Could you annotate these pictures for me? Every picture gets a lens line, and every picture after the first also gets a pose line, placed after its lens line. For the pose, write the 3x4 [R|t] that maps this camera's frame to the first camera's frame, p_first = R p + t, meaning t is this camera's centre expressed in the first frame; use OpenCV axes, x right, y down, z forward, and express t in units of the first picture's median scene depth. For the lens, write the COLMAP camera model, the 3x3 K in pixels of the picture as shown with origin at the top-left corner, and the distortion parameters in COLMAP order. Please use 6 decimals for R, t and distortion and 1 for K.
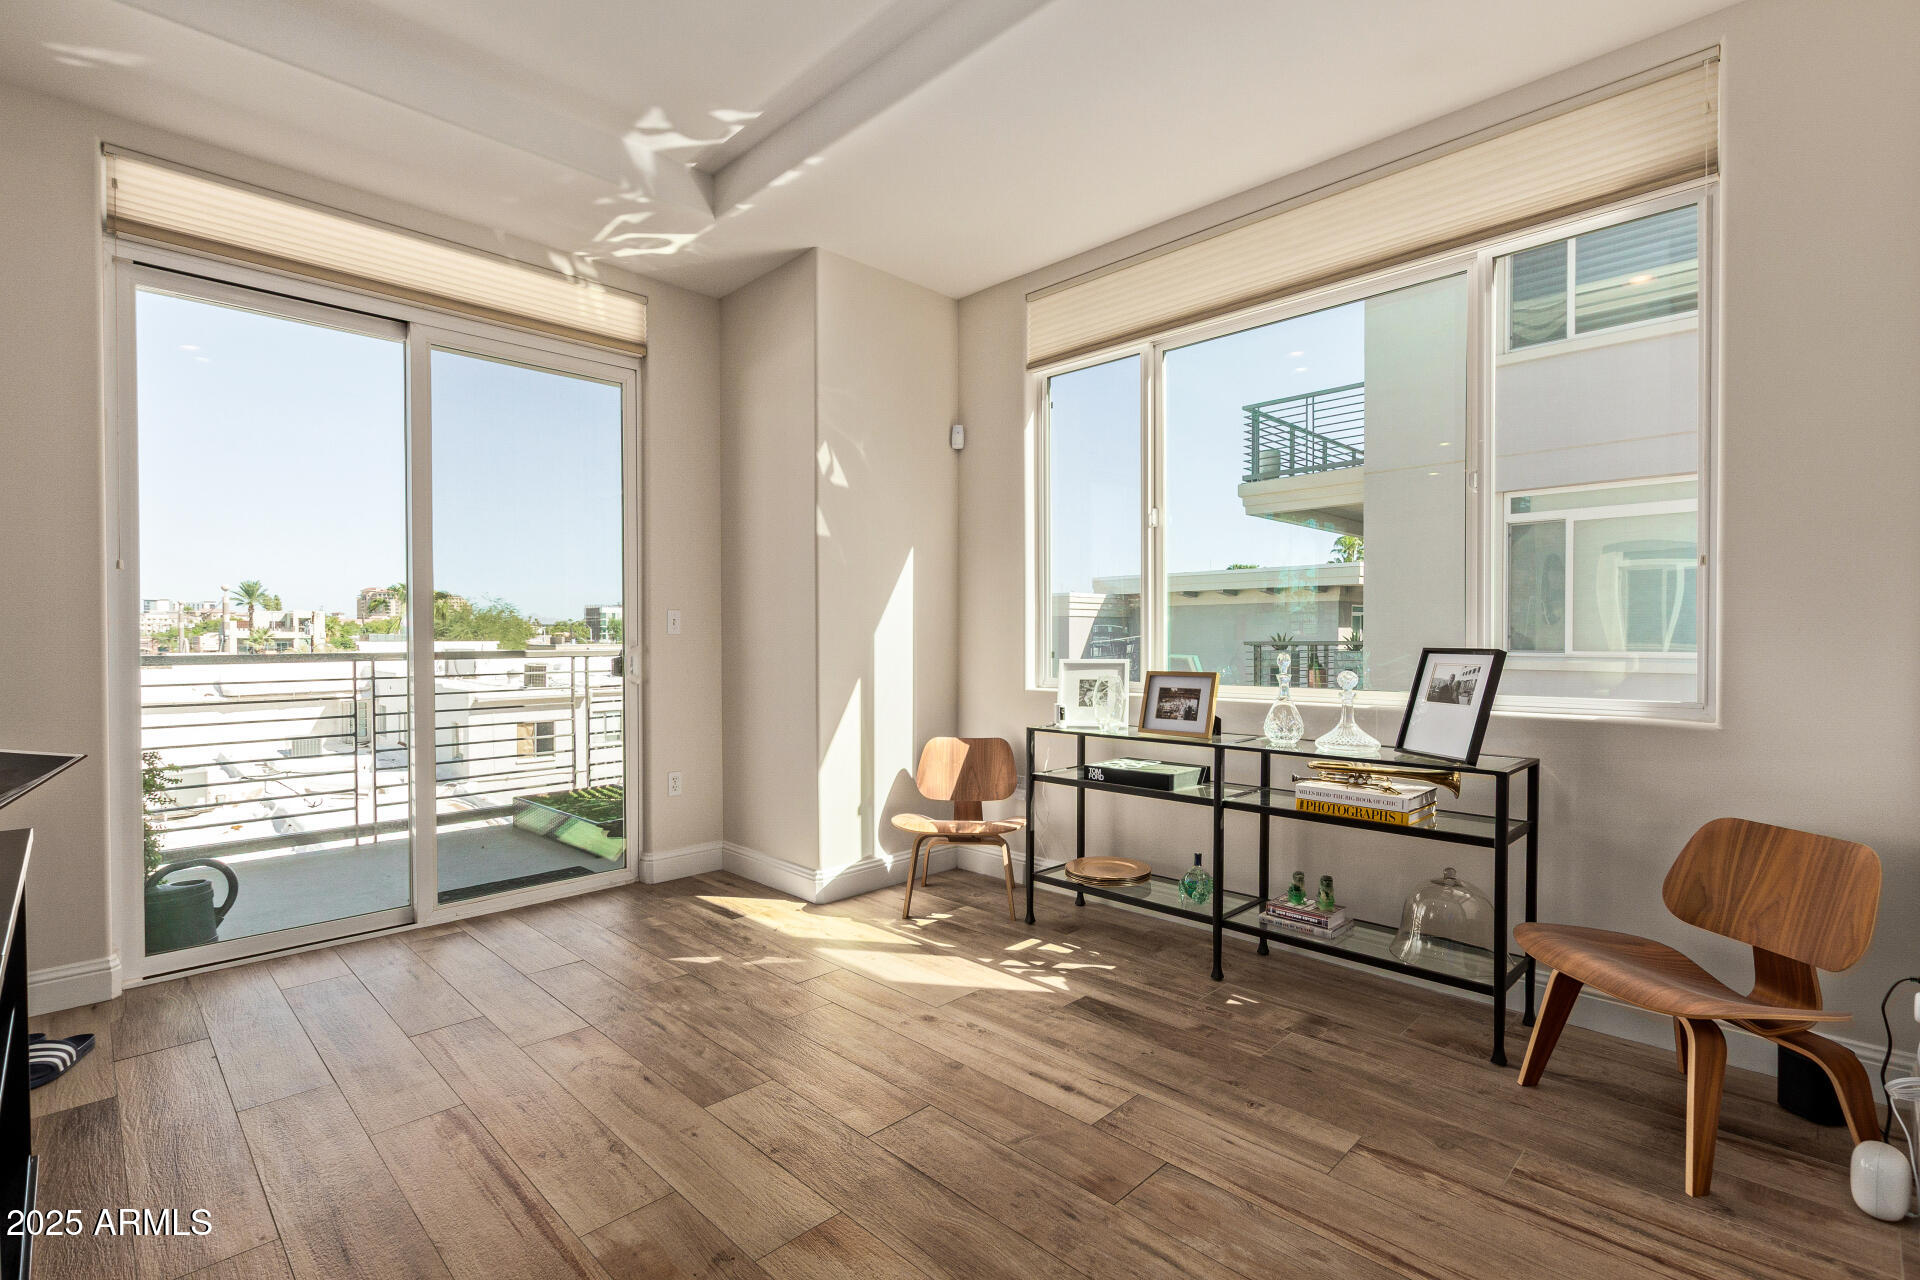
lens RADIAL K [[884.4, 0, 973.8], [0, 884.4, 642.4], [0, 0, 1]] dist [0.002041, -0.000379]
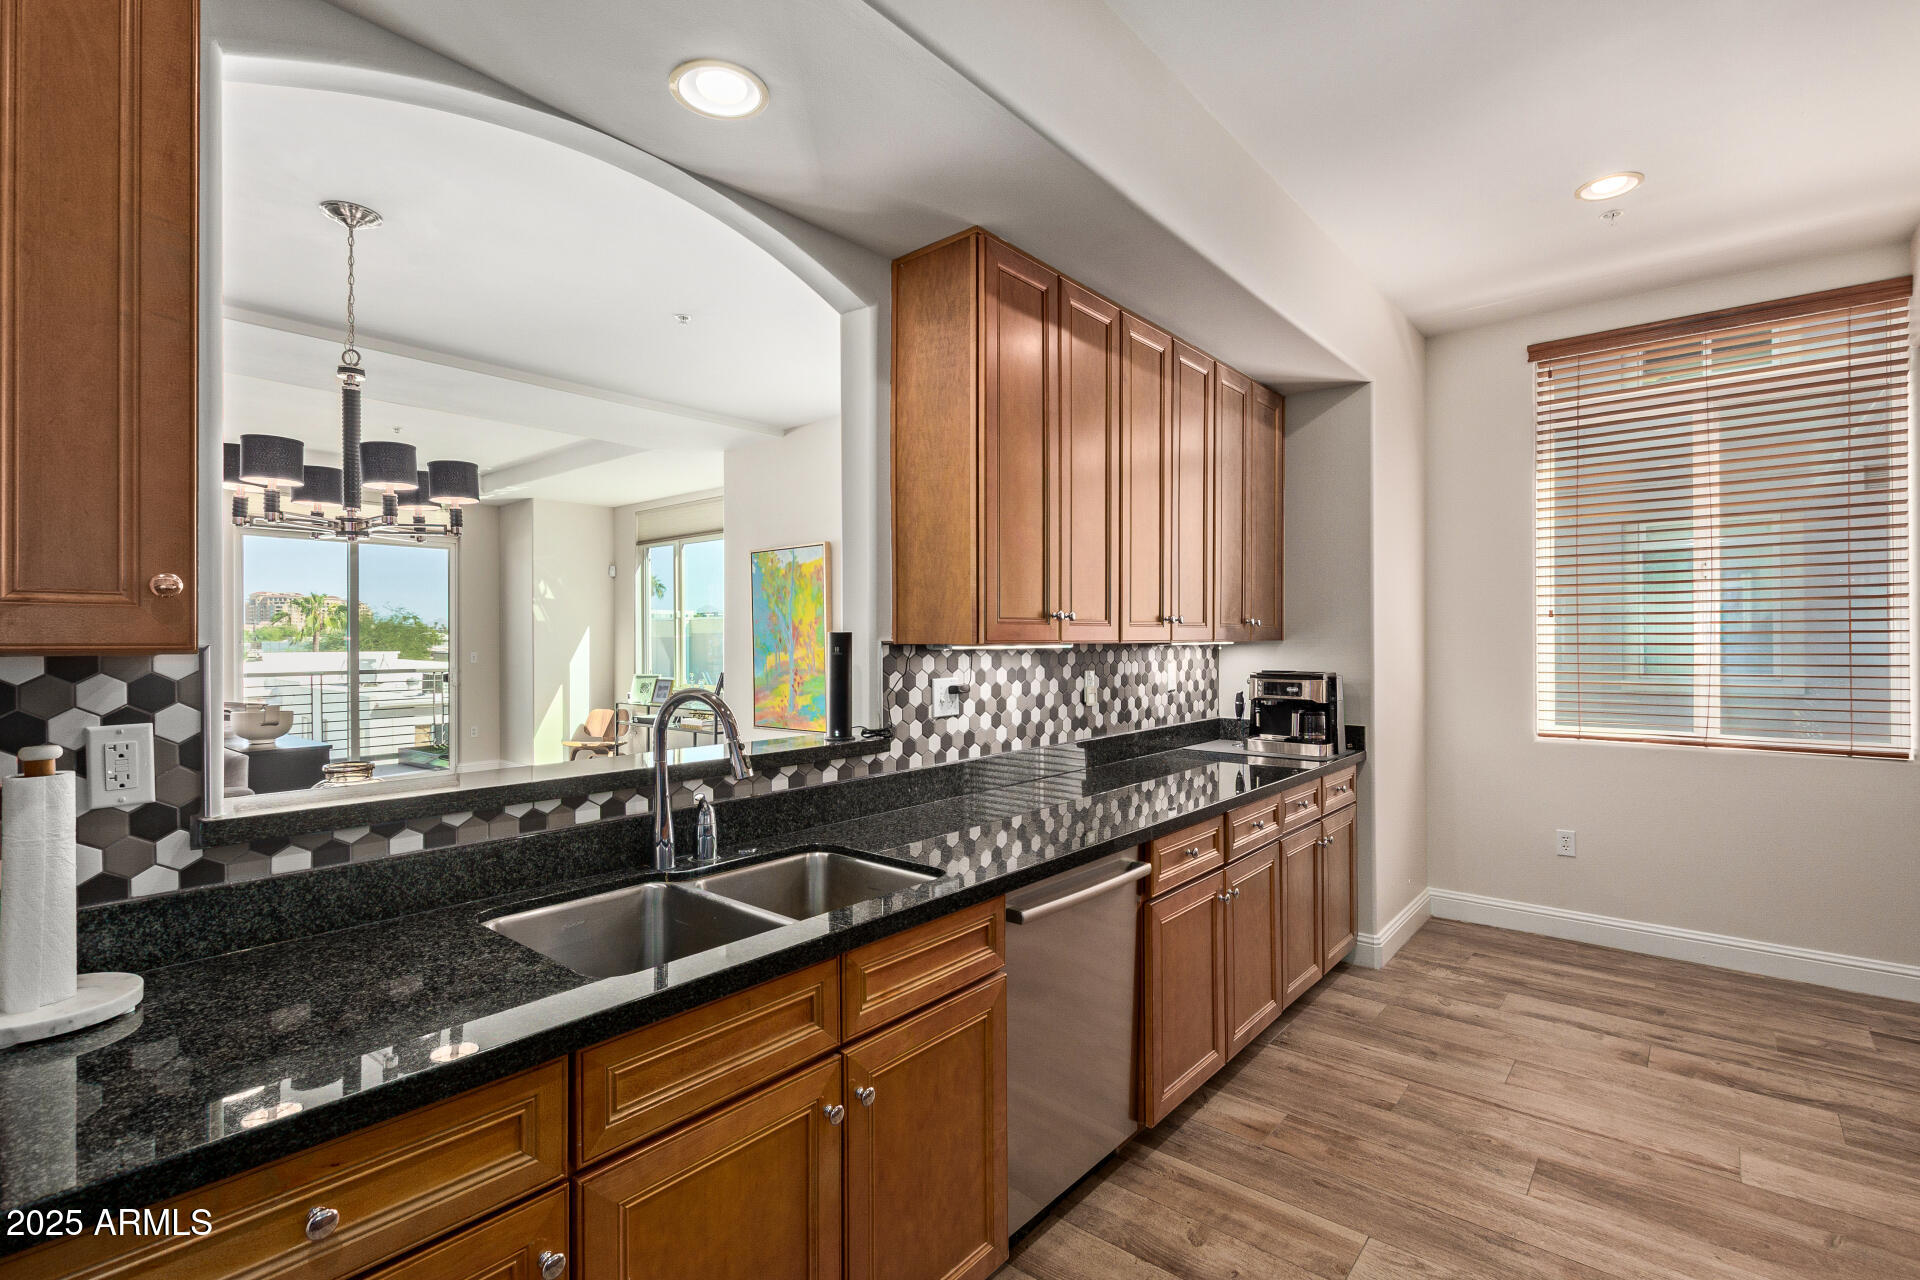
lens RADIAL K [[884.4, 0, 946.8], [0, 884.4, 631.6], [0, 0, 1]] dist [0.002041, -0.000379]
pose [[0.998166, -0.004543, 0.060358, 0.845260], [0.005555, 0.999847, -0.016614, -0.055610], [-0.060273, 0.016919, 0.998039, -1.547929]]
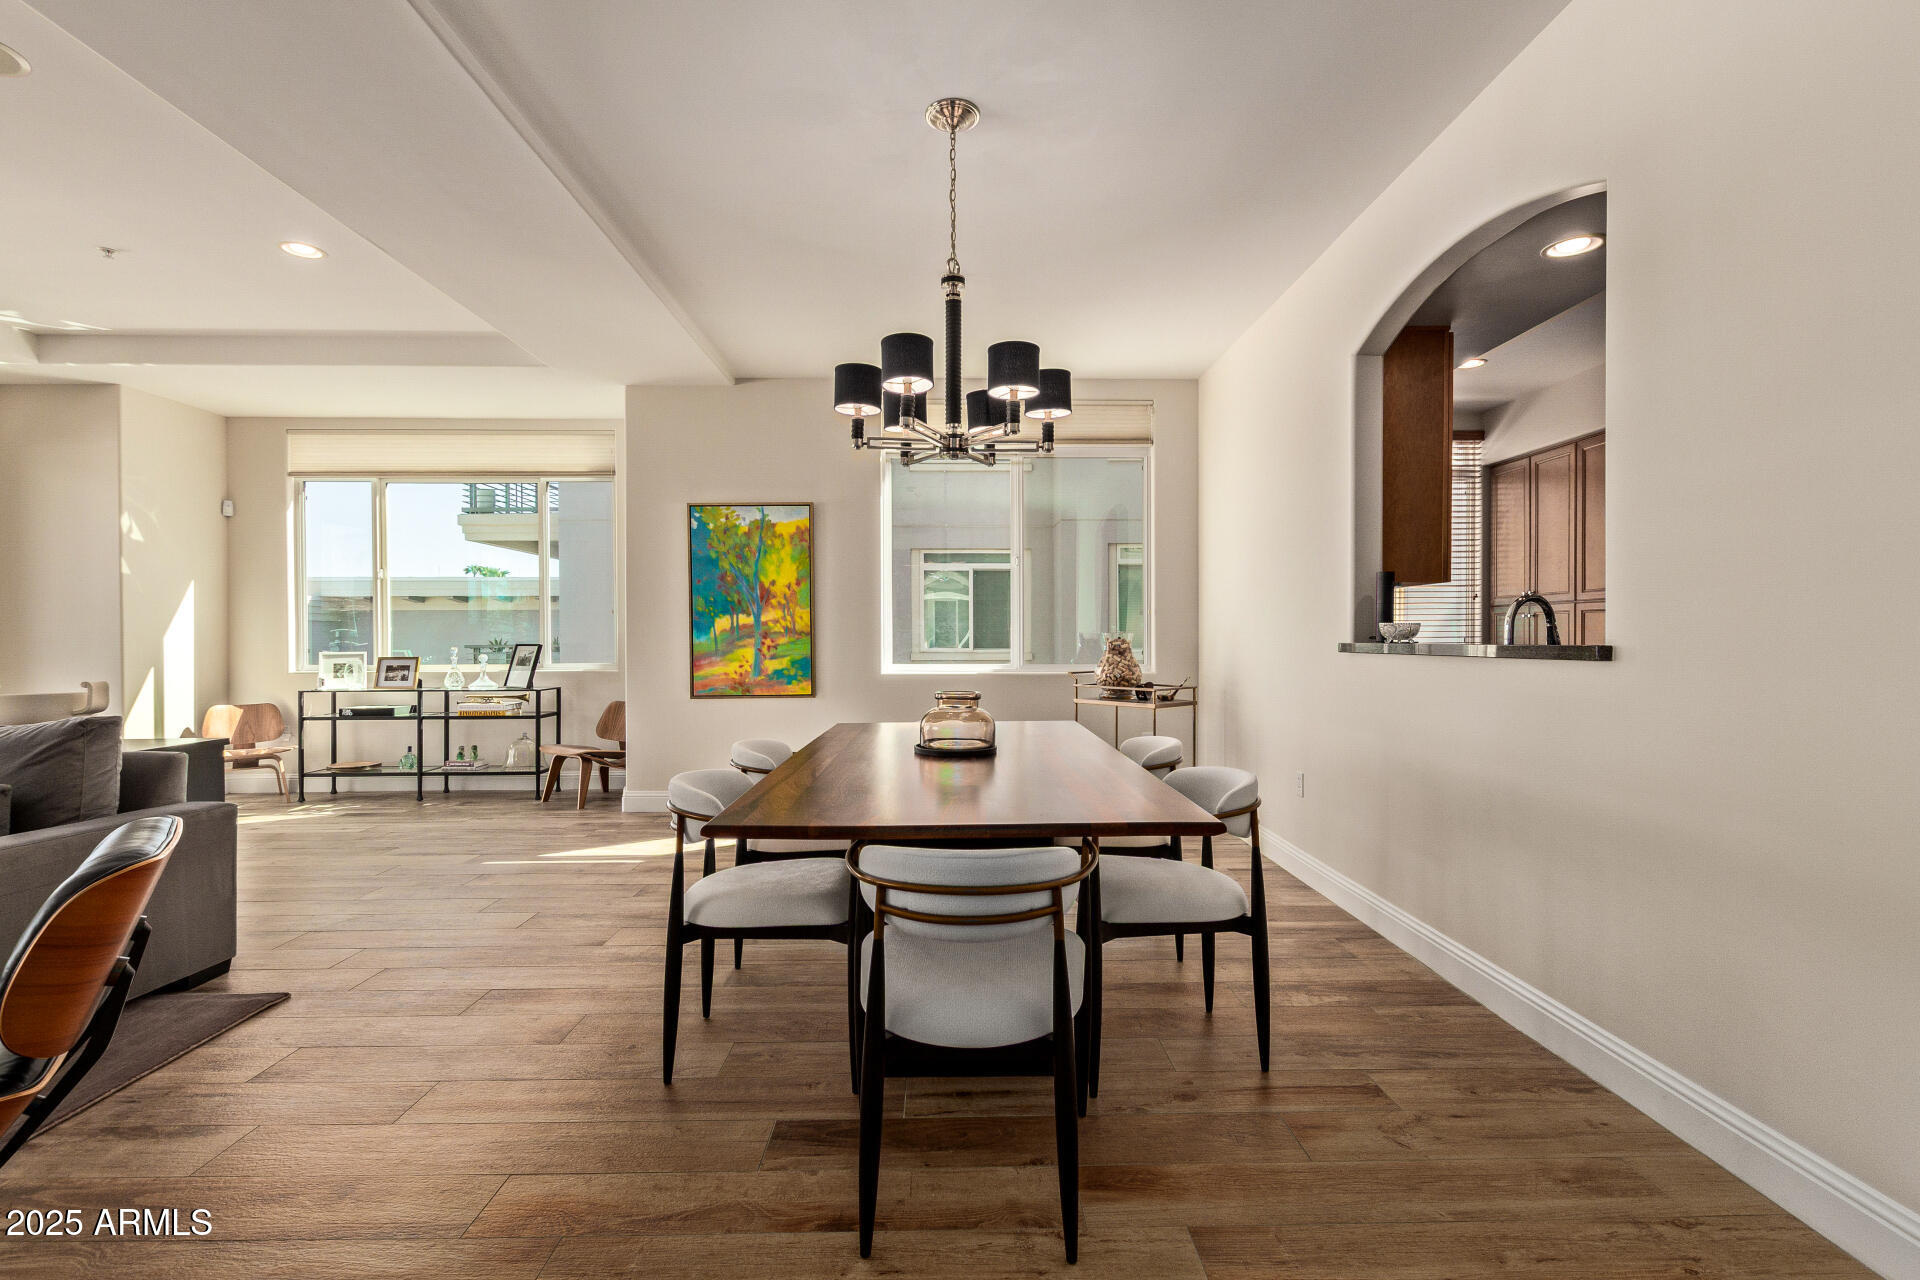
lens RADIAL K [[884.4, 0, 969.5], [0, 884.4, 648.0], [0, 0, 1]] dist [0.002041, -0.000379]
pose [[0.699770, -0.006805, 0.714336, -0.273844], [0.007528, 0.999969, 0.002152, 0.017181], [-0.714328, 0.003871, 0.699800, -1.239693]]
